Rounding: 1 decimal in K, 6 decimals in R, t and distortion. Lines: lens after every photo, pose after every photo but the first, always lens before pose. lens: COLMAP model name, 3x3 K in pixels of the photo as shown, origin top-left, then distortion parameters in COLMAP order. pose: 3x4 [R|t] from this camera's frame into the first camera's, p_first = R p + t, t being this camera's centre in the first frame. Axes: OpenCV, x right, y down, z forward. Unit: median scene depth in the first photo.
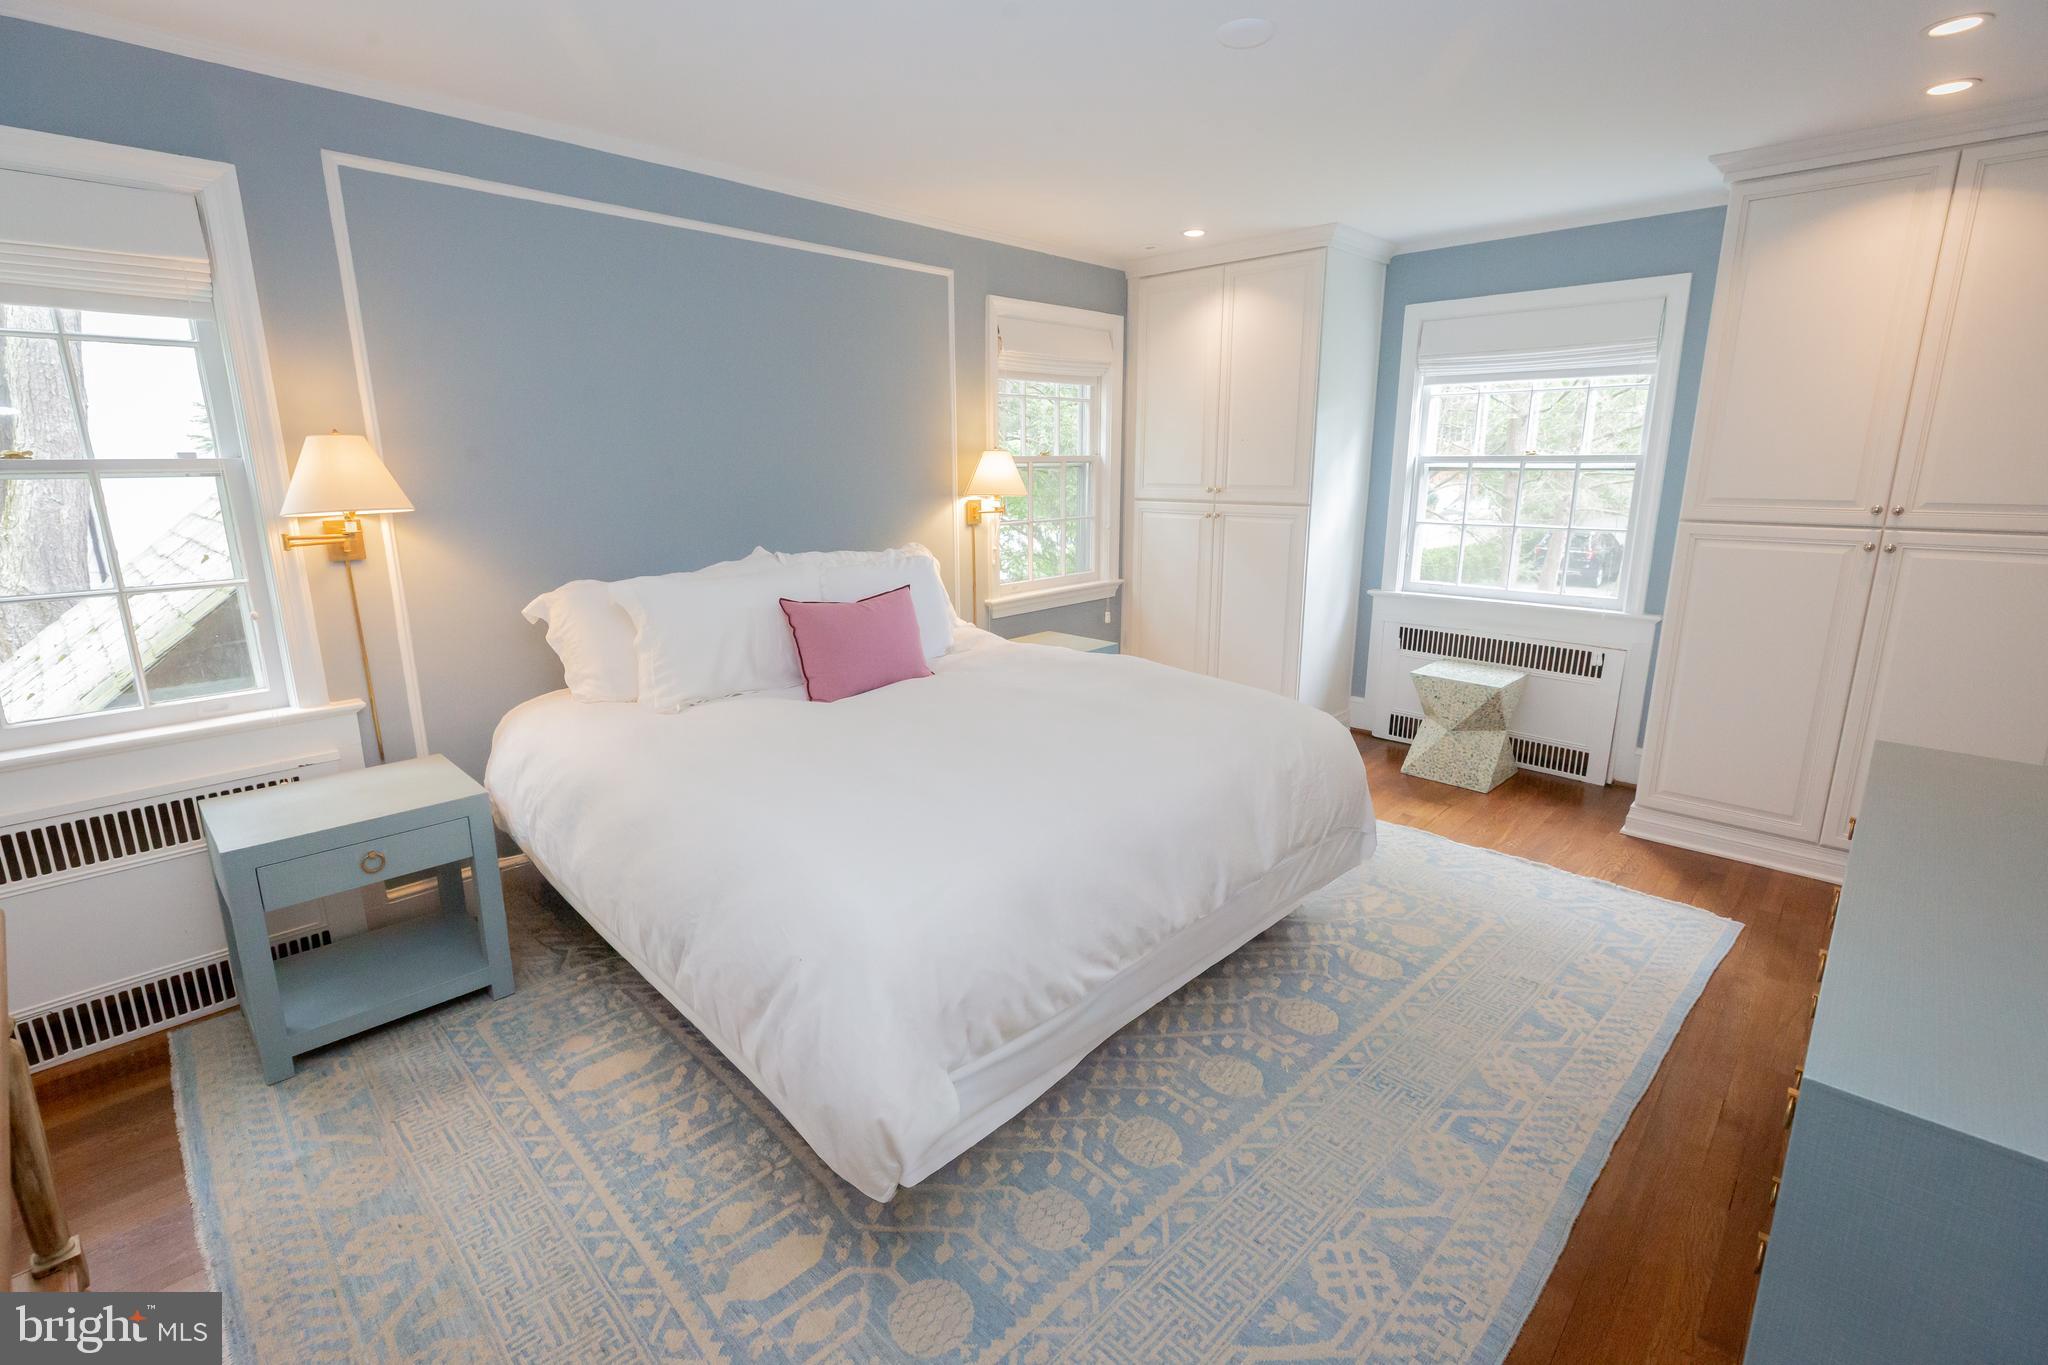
lens RADIAL K [[920.2, 0, 1014.8], [0, 920.2, 669.7], [0, 0, 1]] dist [0.000812, 0.000445]
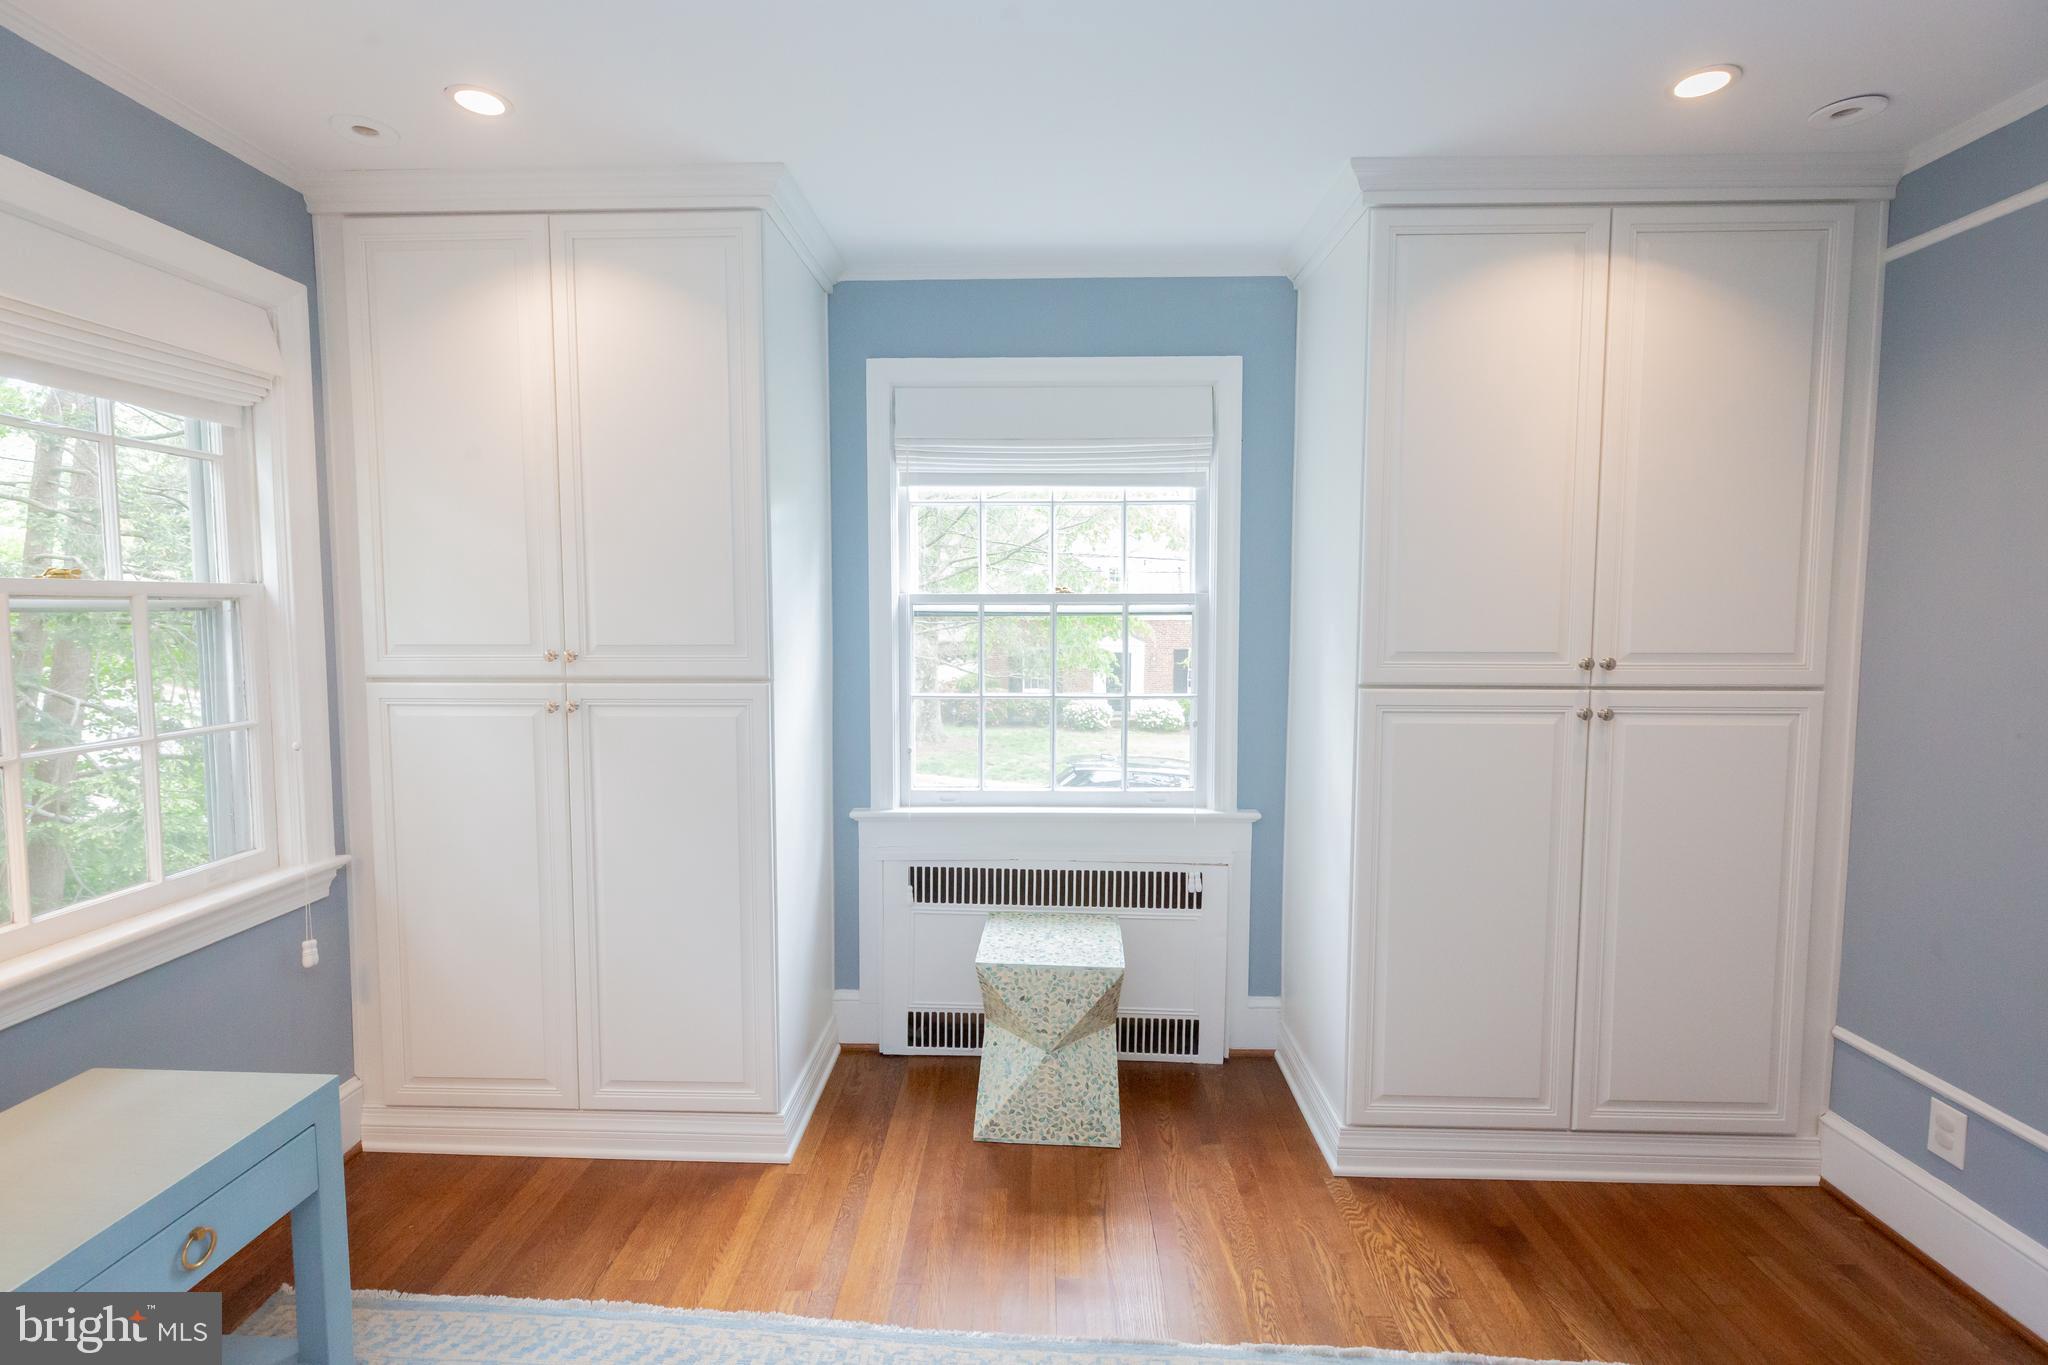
lens RADIAL K [[920.2, 0, 1014.8], [0, 920.2, 669.7], [0, 0, 1]] dist [0.000812, 0.000445]
pose [[0.741075, -0.039700, 0.670247, 0.079540], [0.147318, 0.983540, -0.104629, -0.120118], [-0.655061, 0.176277, 0.734725, 0.573913]]
